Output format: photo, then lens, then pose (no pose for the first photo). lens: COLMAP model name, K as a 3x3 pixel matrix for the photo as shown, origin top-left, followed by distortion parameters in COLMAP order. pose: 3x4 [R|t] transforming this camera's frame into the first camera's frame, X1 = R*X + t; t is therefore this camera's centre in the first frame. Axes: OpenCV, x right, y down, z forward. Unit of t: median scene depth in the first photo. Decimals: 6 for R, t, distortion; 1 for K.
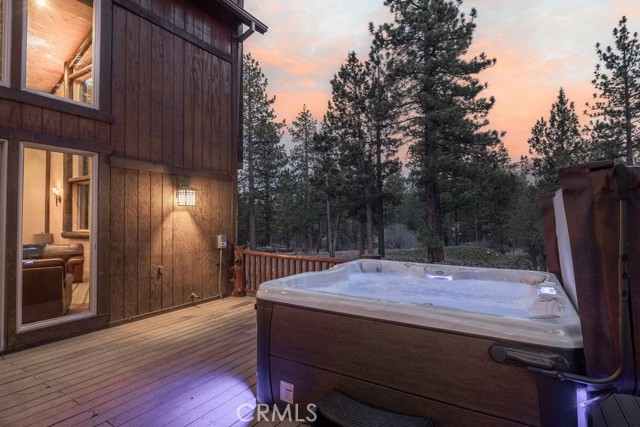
lens RADIAL K [[326.7, 0, 320.0], [0, 326.7, 213.5], [0, 0, 1]] dist [-0.007175, 0.000562]
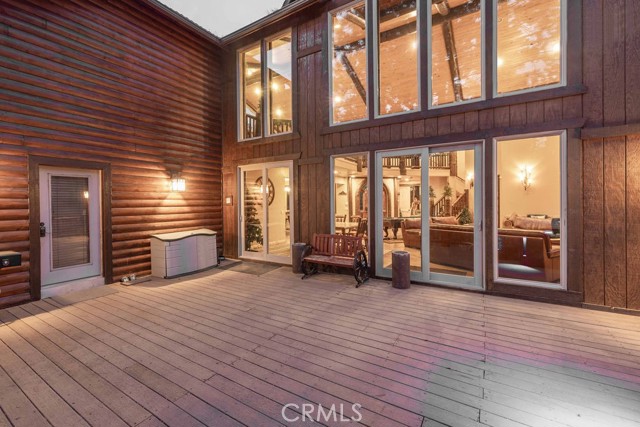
lens RADIAL K [[283.7, 0, 317.7], [0, 283.7, 203.8], [0, 0, 1]] dist [0.000374, -0.000089]
pose [[0.006322, 0.011966, -0.999908, 0.040776], [0.033484, 0.999365, 0.012171, 0.001372], [0.999419, -0.033558, 0.005917, 0.048979]]
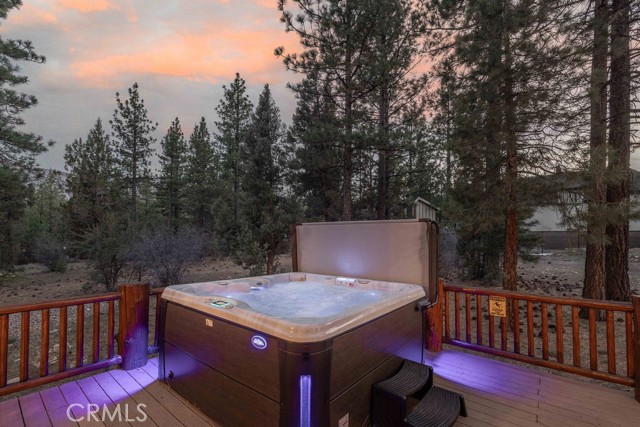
lens RADIAL K [[281.0, 0, 320.0], [0, 281.0, 229.5], [0, 0, 1]] dist [-0.000180, -0.000239]
pose [[0.124116, 0.032727, 0.991728, -0.117076], [-0.029800, 0.999128, -0.029241, 0.001355], [-0.991820, -0.025924, 0.124983, 0.124771]]
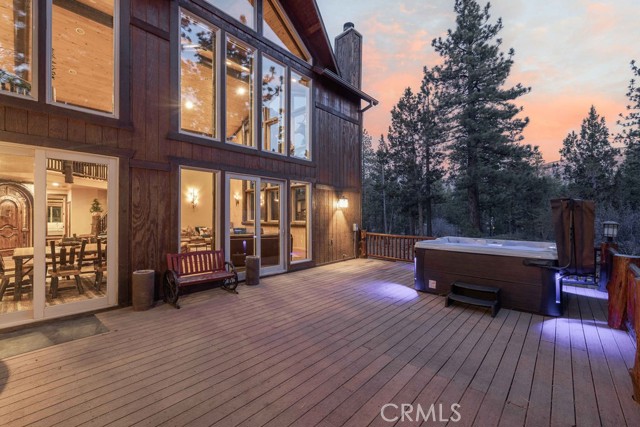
lens RADIAL K [[264.7, 0, 320.0], [0, 264.7, 213.5], [0, 0, 1]] dist [0.001358, -0.000404]
pose [[0.984981, 0.005807, -0.172564, -0.074575], [-0.003234, 0.999879, 0.015186, -0.003197], [0.172632, -0.014400, 0.984881, -0.141708]]
